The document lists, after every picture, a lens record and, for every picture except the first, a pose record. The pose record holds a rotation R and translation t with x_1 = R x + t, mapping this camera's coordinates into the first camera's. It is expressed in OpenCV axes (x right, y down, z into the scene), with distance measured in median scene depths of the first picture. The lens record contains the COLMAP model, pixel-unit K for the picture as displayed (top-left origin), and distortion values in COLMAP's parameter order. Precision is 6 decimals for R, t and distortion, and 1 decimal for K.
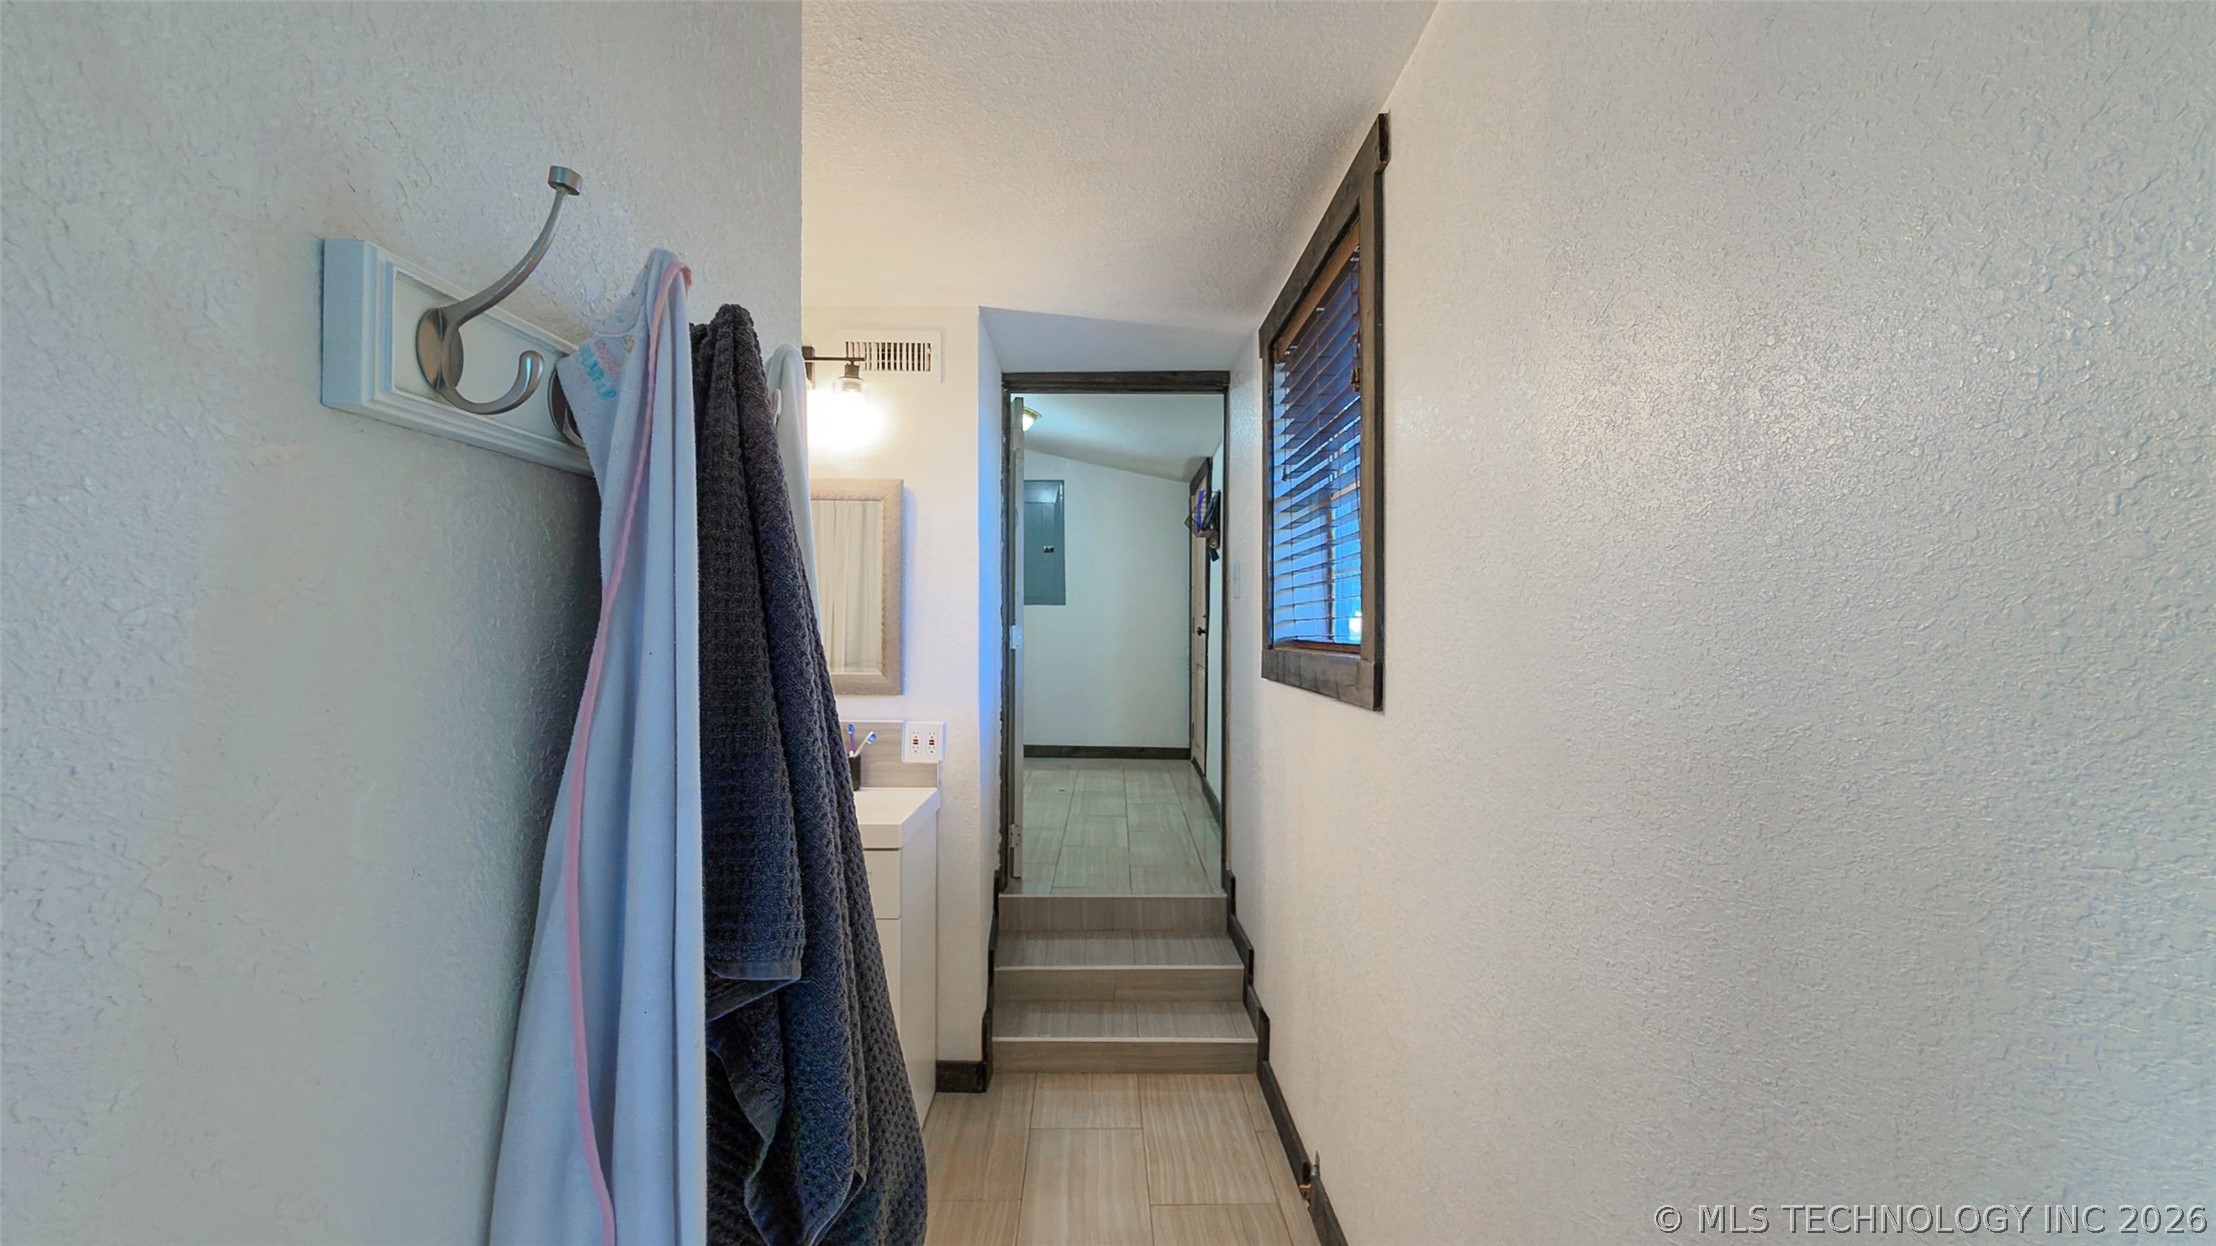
lens RADIAL K [[914.0, 0, 1112.1], [0, 914.0, 623.6], [0, 0, 1]] dist [-0.002653, -0.000192]
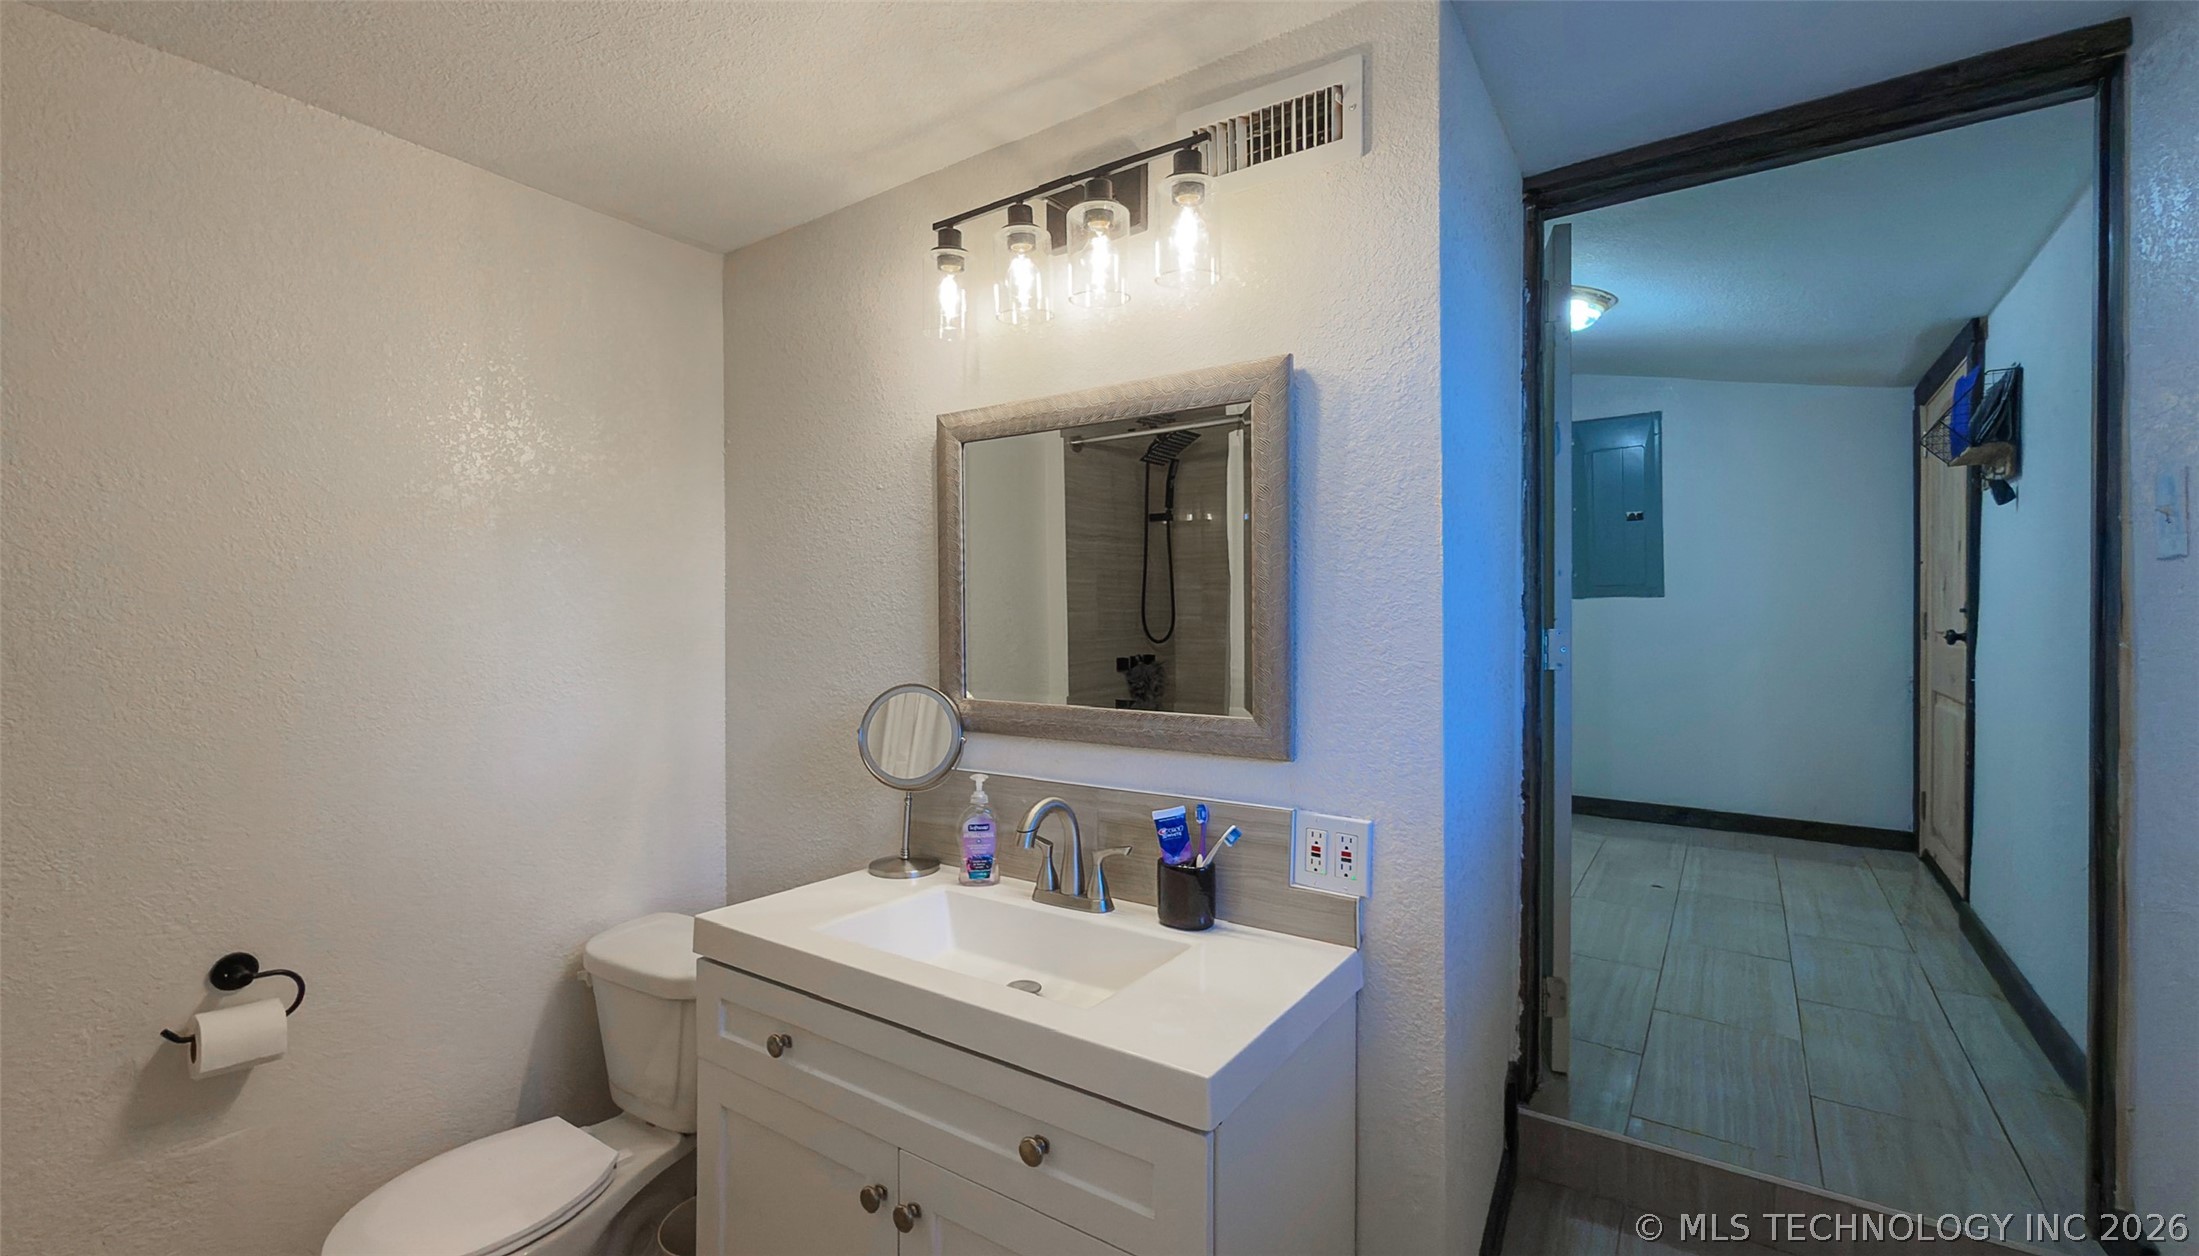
lens RADIAL K [[907.1, 0, 1058.8], [0, 907.1, 626.2], [0, 0, 1]] dist [-0.002303, -0.000443]
pose [[0.800853, -0.001098, -0.598860, -0.015582], [0.002985, 0.999993, 0.002159, -0.001603], [0.598854, -0.003517, 0.800851, 0.371112]]
